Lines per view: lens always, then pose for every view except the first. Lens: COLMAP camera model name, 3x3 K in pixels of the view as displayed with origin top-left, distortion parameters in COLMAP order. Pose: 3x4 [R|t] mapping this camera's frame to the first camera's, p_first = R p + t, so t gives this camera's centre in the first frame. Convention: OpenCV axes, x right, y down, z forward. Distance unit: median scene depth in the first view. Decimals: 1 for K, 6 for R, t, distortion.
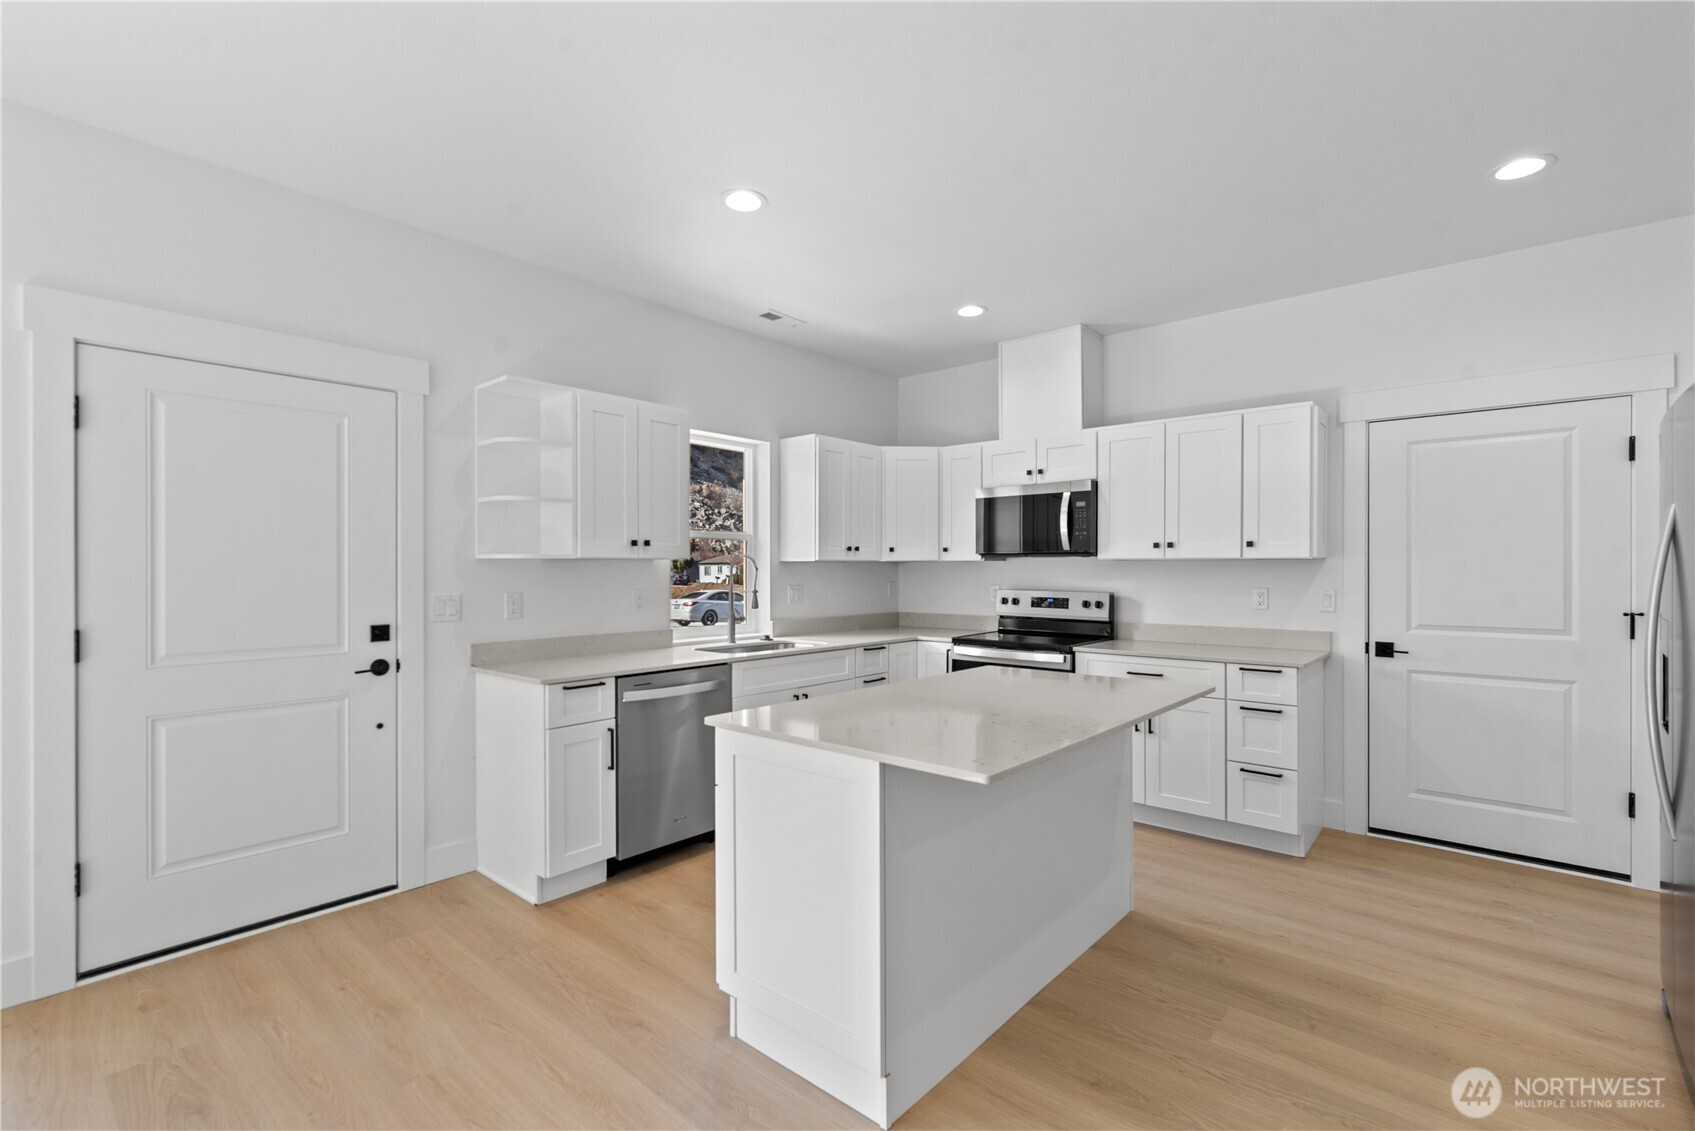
lens RADIAL K [[730.8, 0, 846.7], [0, 730.8, 564.2], [0, 0, 1]] dist [0.003375, -0.000478]
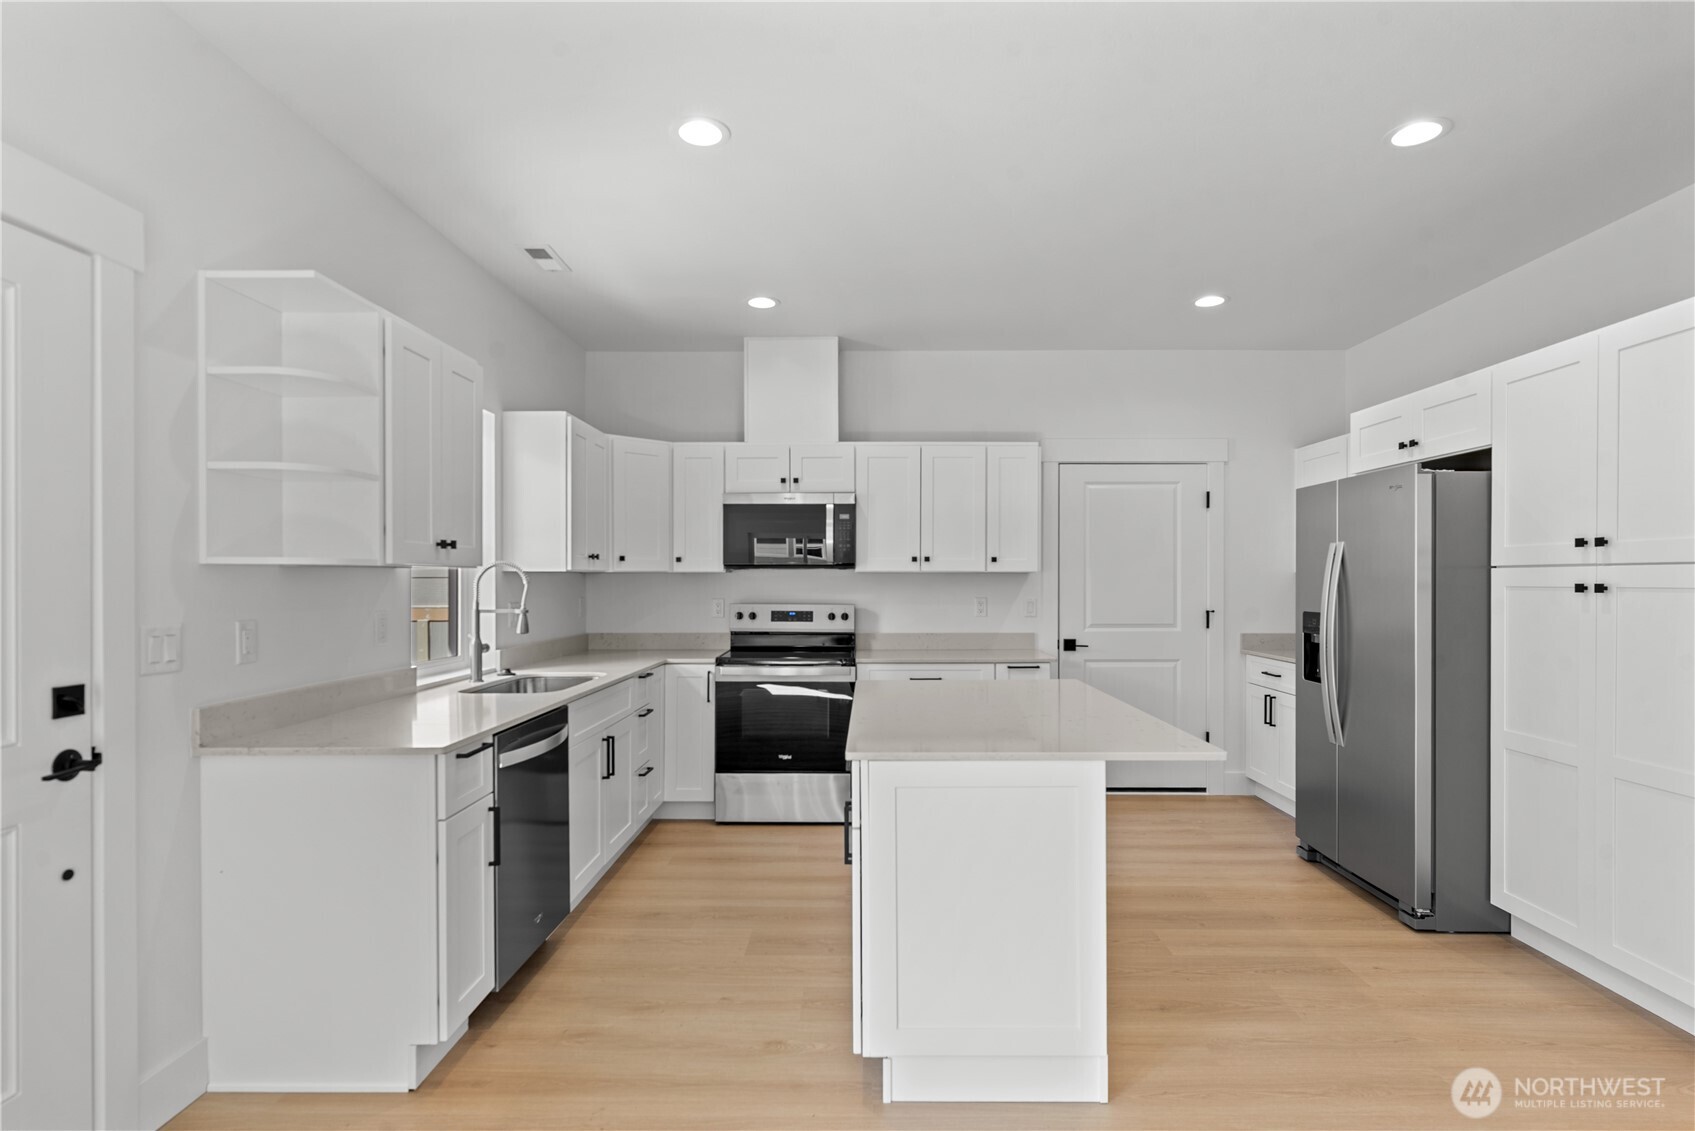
lens RADIAL K [[823.1, 0, 851.4], [0, 823.1, 577.9], [0, 0, 1]] dist [0.003995, -0.000119]
pose [[0.776949, 0.002320, 0.629560, -0.412797], [-0.003713, 0.999993, 0.000897, 0.000907], [-0.629553, -0.003034, 0.776952, 0.122426]]
